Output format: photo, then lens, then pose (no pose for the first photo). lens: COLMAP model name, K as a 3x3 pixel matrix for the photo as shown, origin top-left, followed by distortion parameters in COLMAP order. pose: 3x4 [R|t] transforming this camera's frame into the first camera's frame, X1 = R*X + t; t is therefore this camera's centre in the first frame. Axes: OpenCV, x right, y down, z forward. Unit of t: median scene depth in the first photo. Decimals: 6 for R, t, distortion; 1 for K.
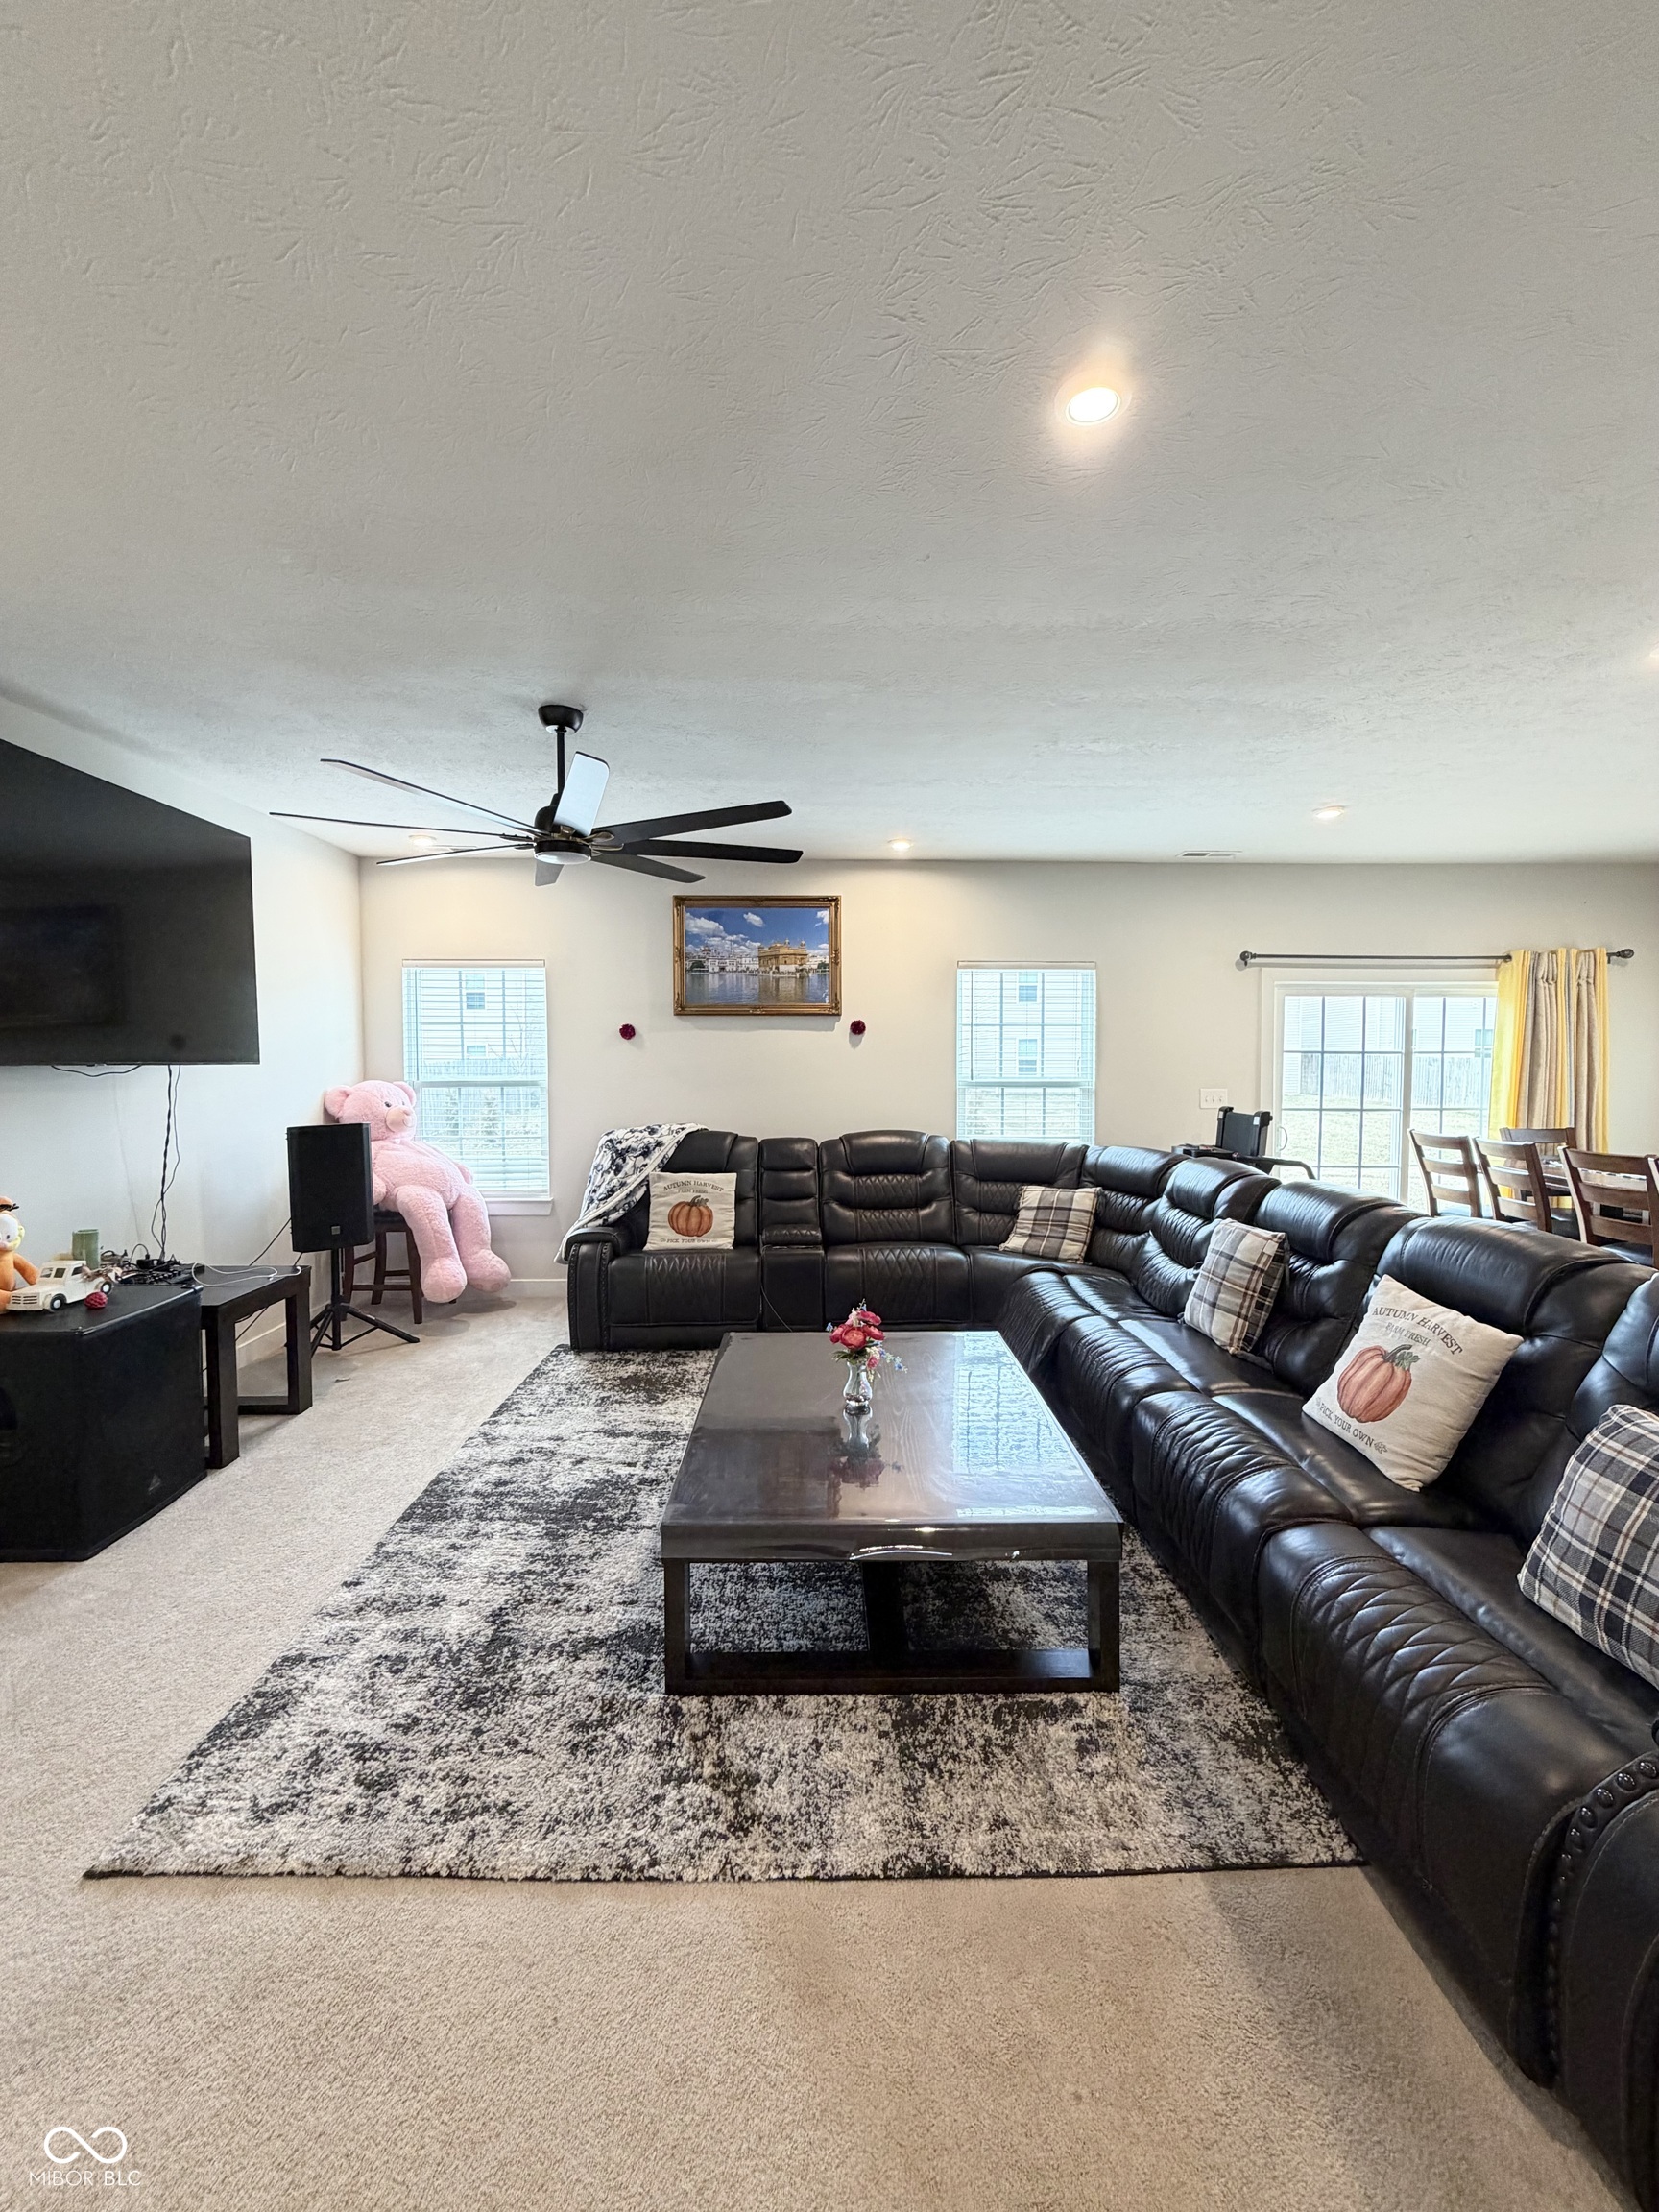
lens RADIAL K [[881.1, 0, 831.9], [0, 881.1, 1097.8], [0, 0, 1]] dist [-0.000523, -0.000156]
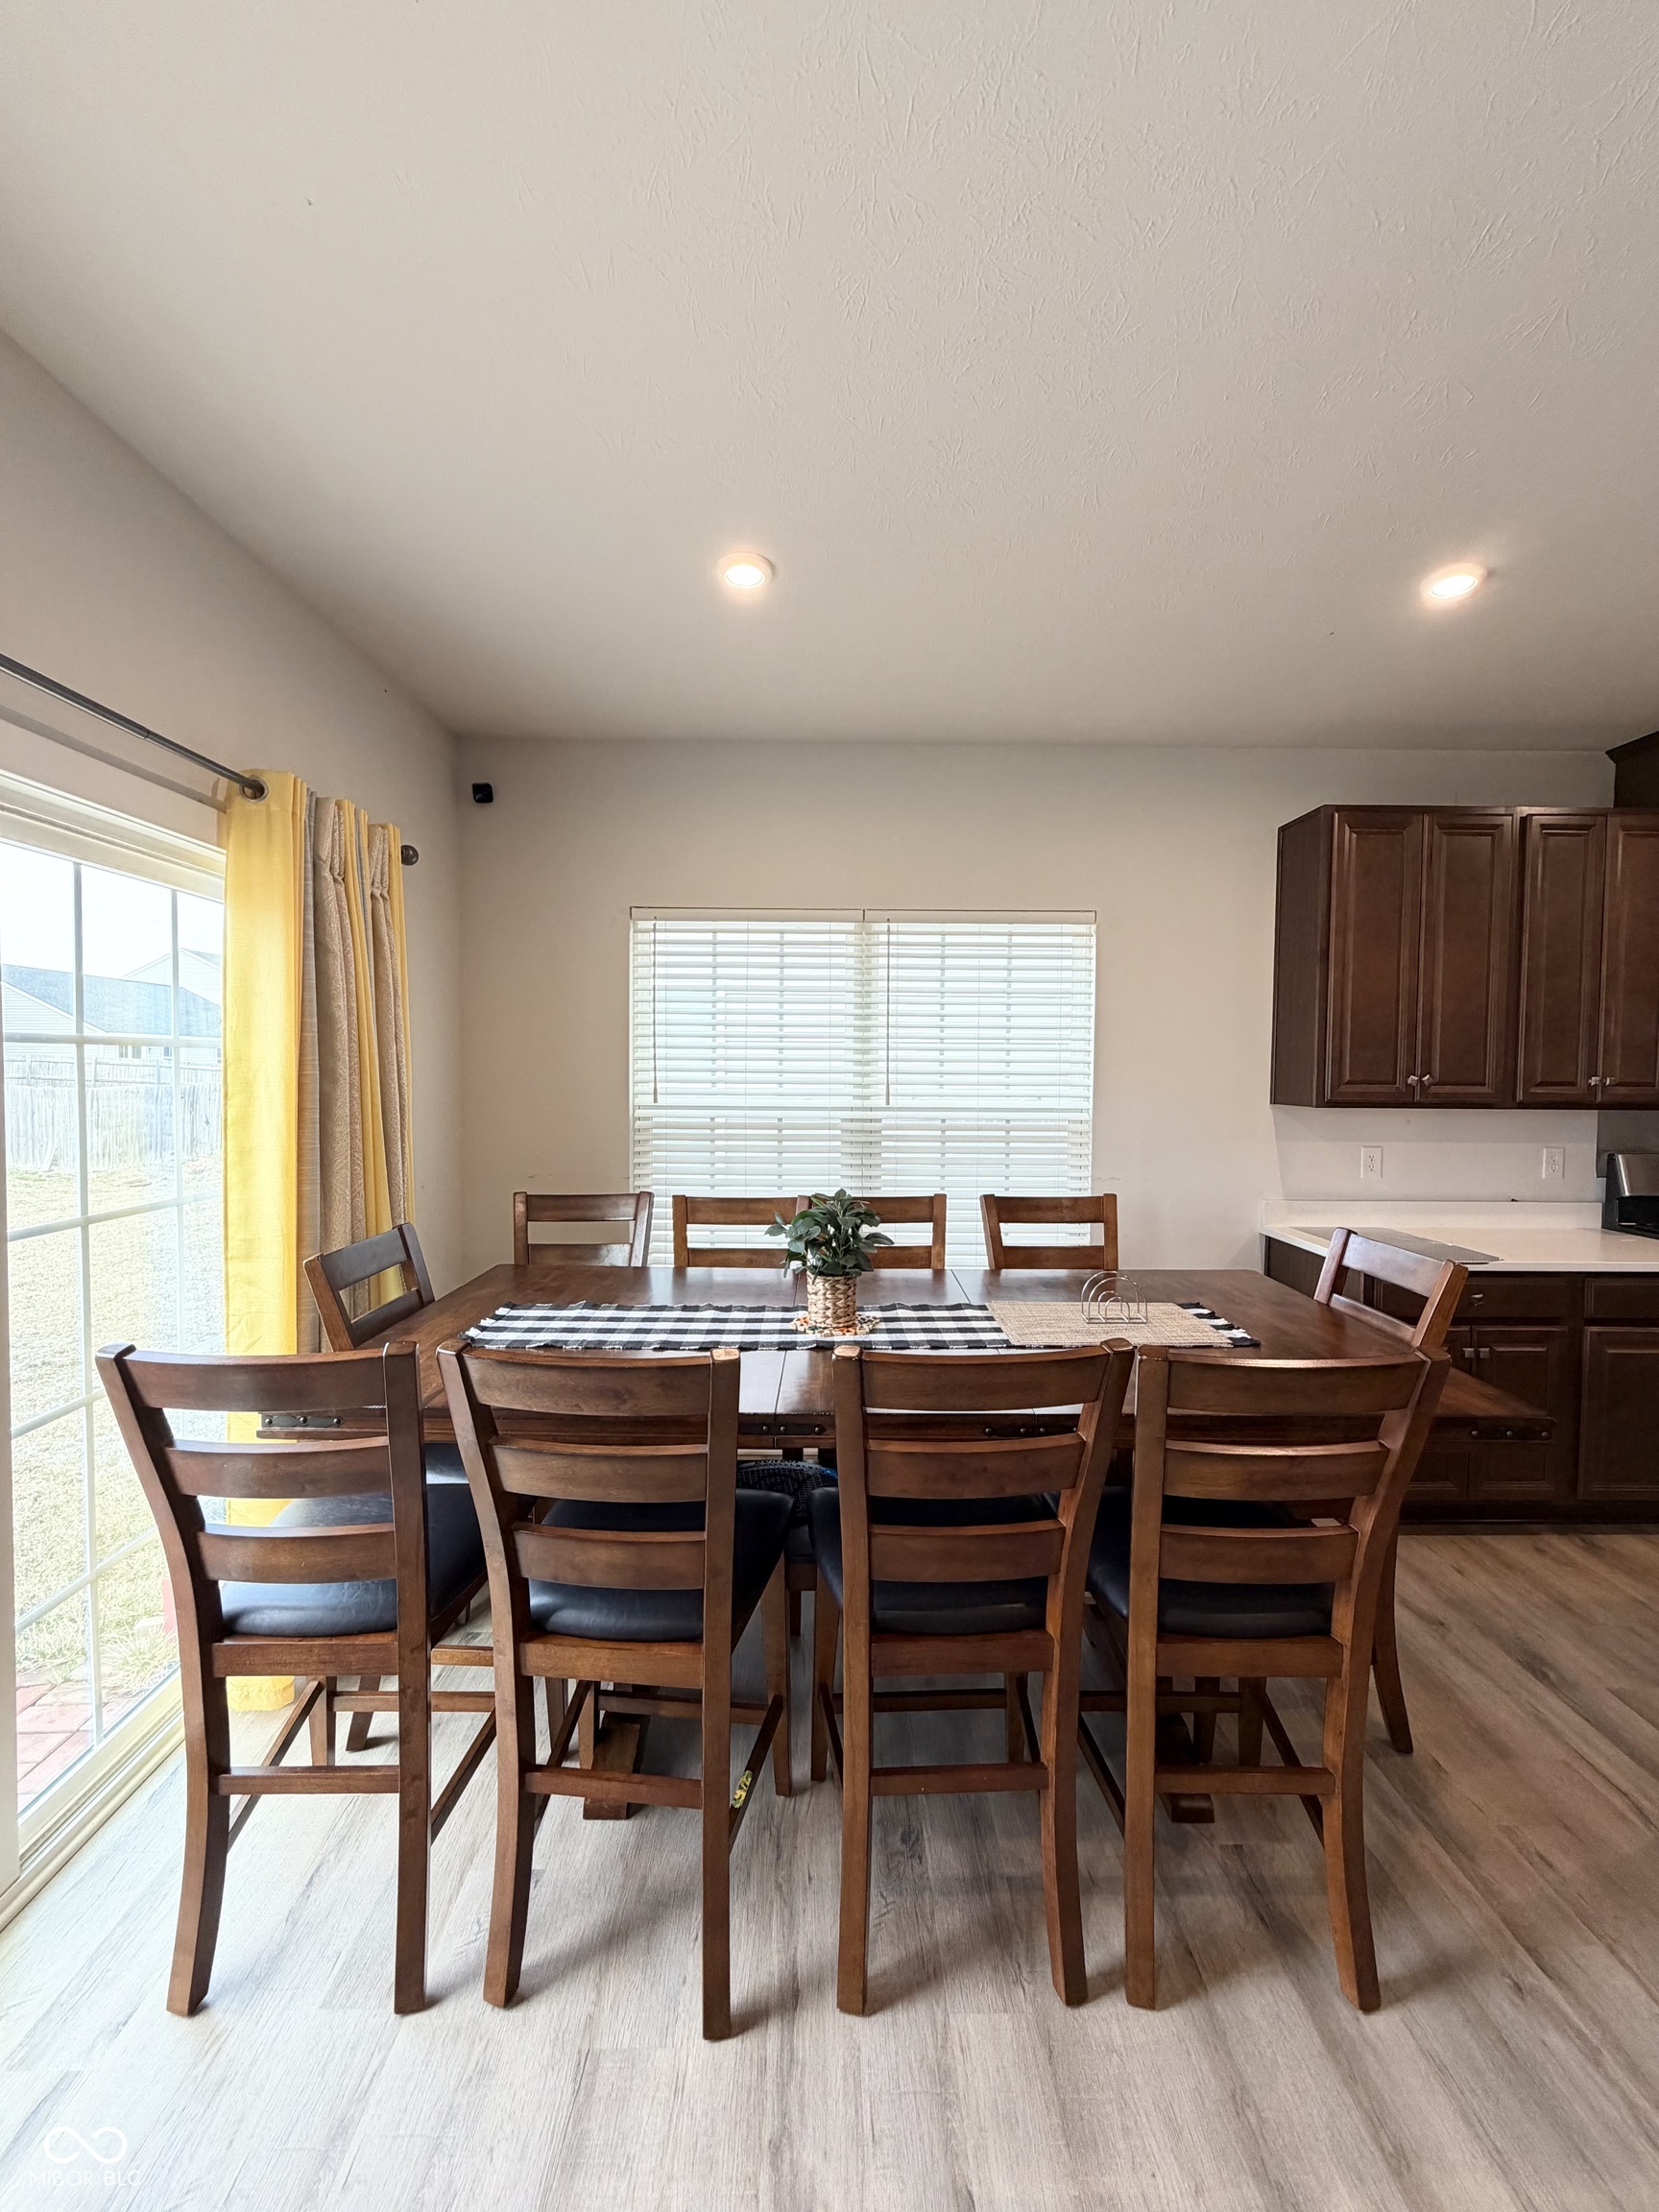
lens RADIAL K [[882.2, 0, 830.5], [0, 882.2, 1097.9], [0, 0, 1]] dist [0.001249, 0.000064]
pose [[0.002267, -0.033402, 0.999439, 0.485481], [0.042154, 0.998557, 0.033277, -0.040521], [-0.999109, 0.042055, 0.003672, 0.930951]]
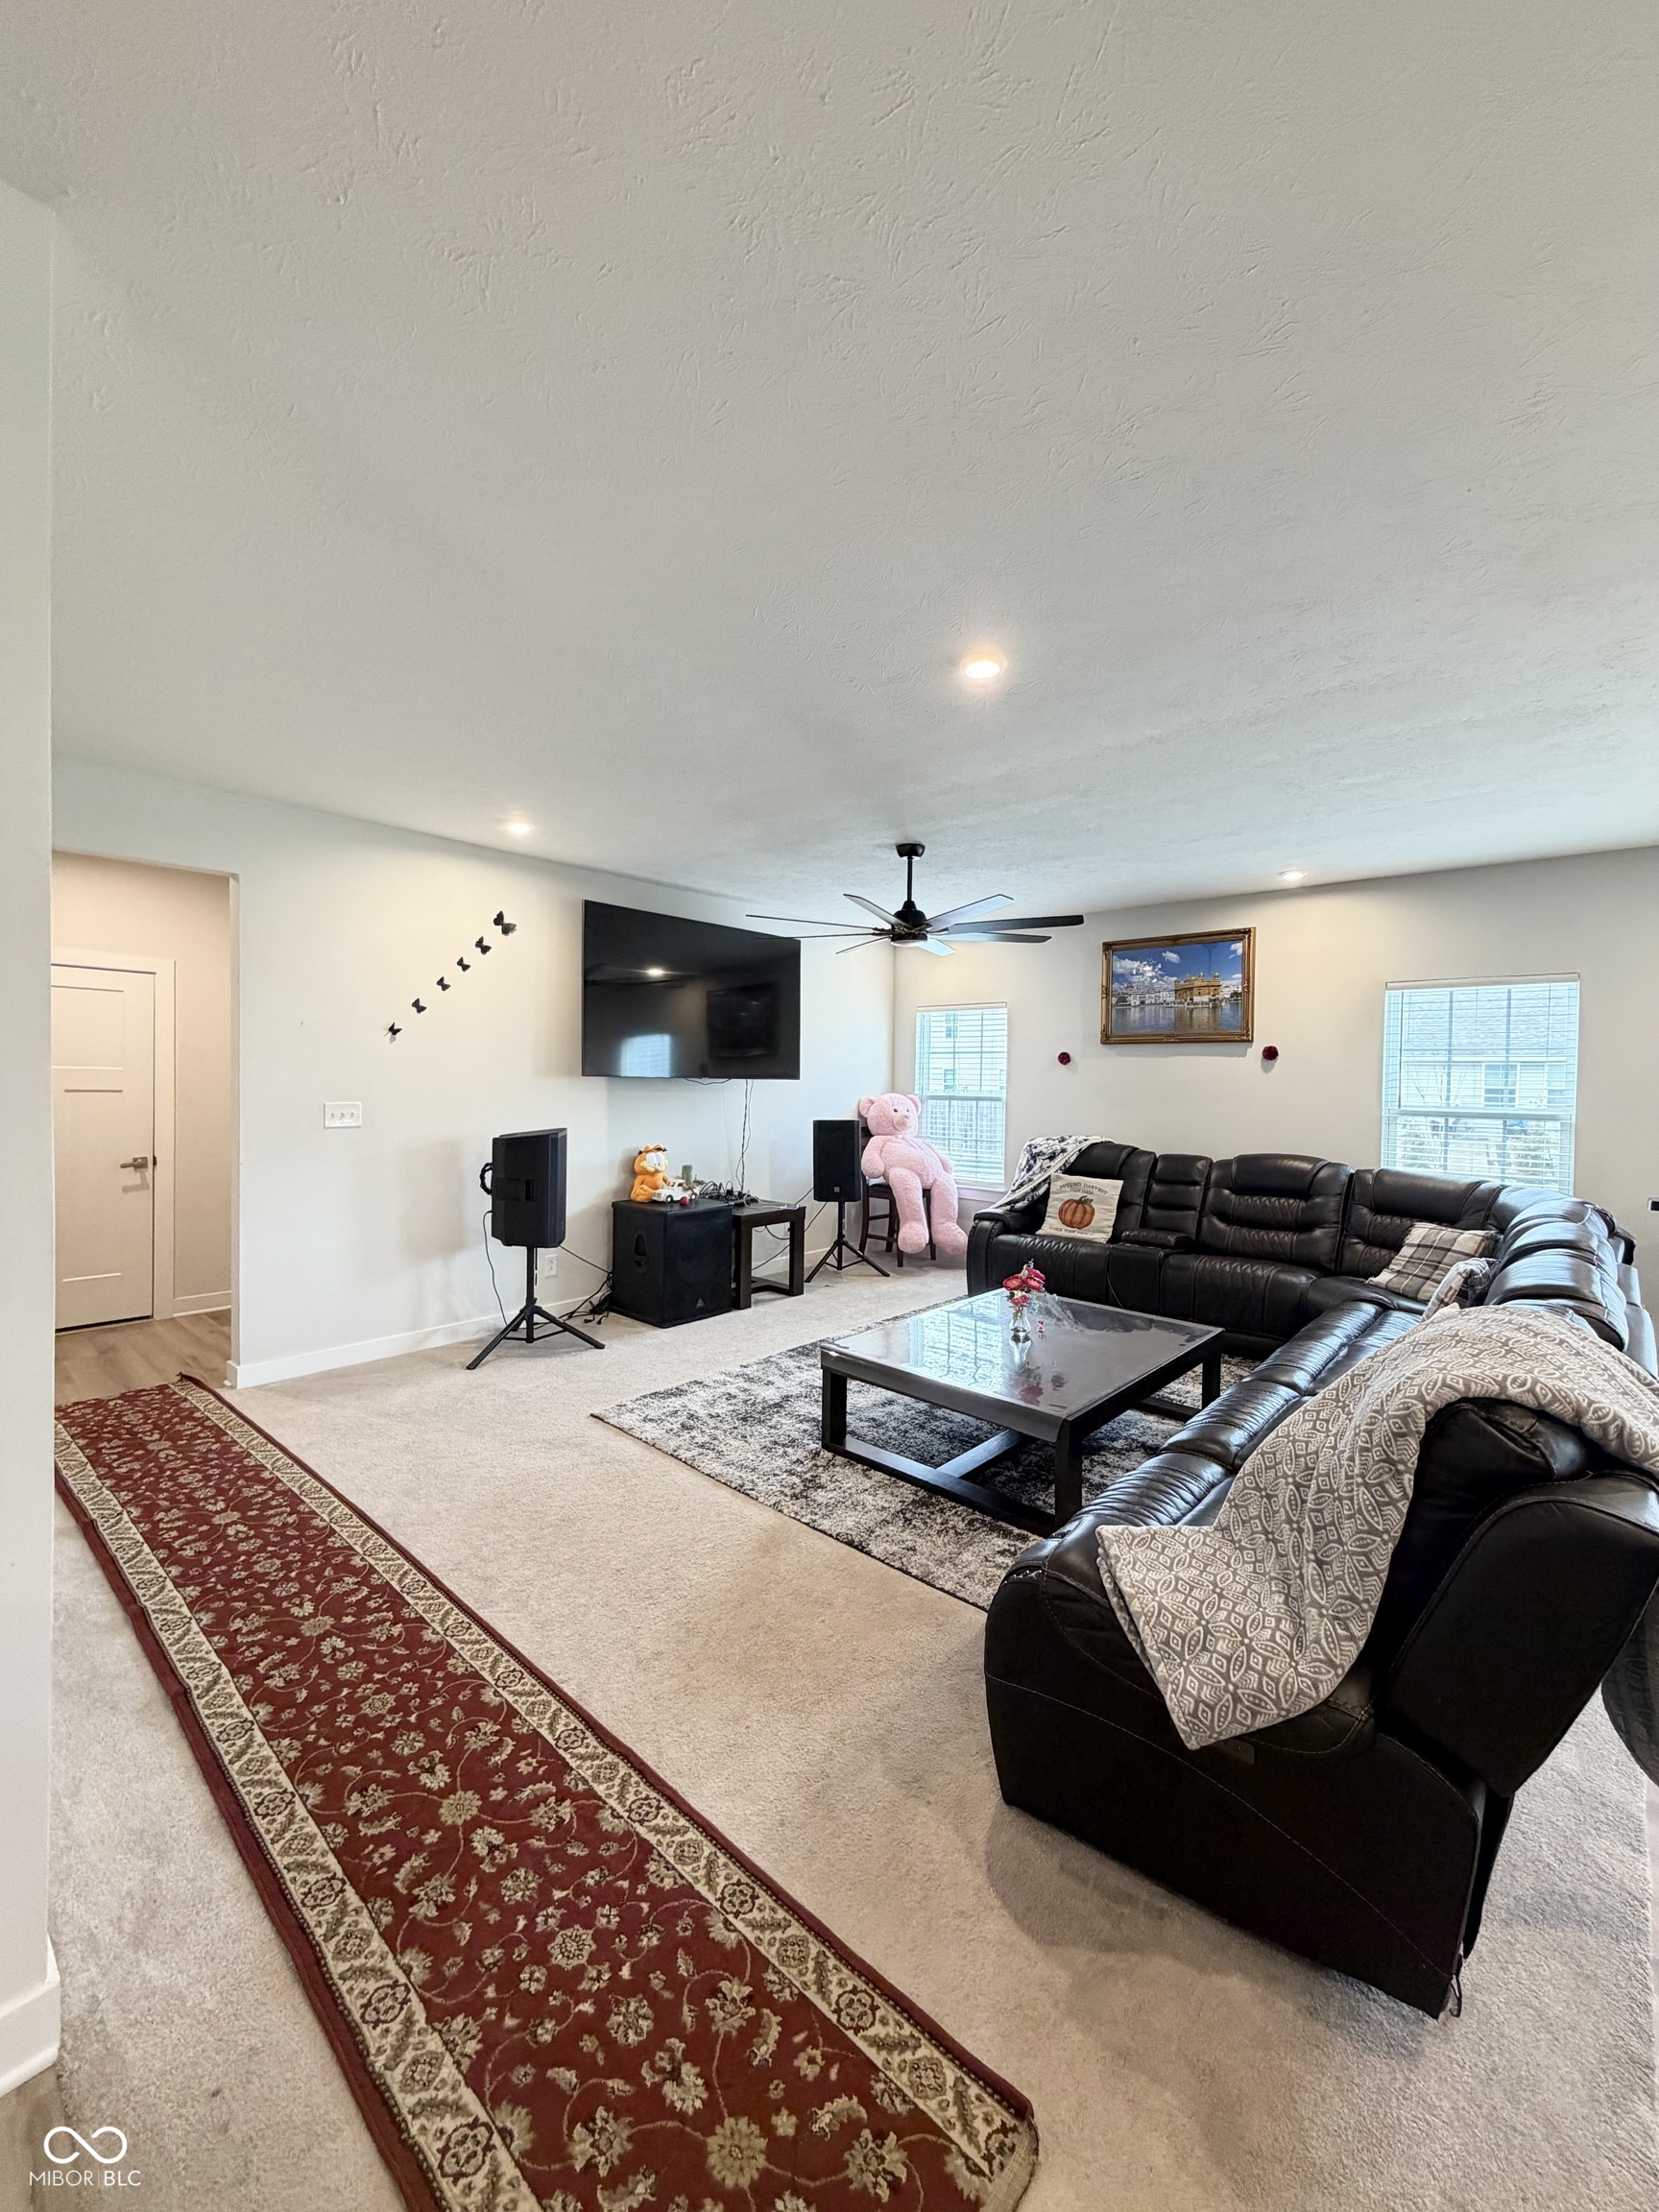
lens RADIAL K [[882.2, 0, 830.5], [0, 882.2, 1097.9], [0, 0, 1]] dist [0.001249, 0.000064]
pose [[0.728749, 0.026232, -0.684279, 0.435332], [-0.045455, 0.998915, -0.010116, 0.007255], [0.683271, 0.038476, 0.729151, -0.116784]]
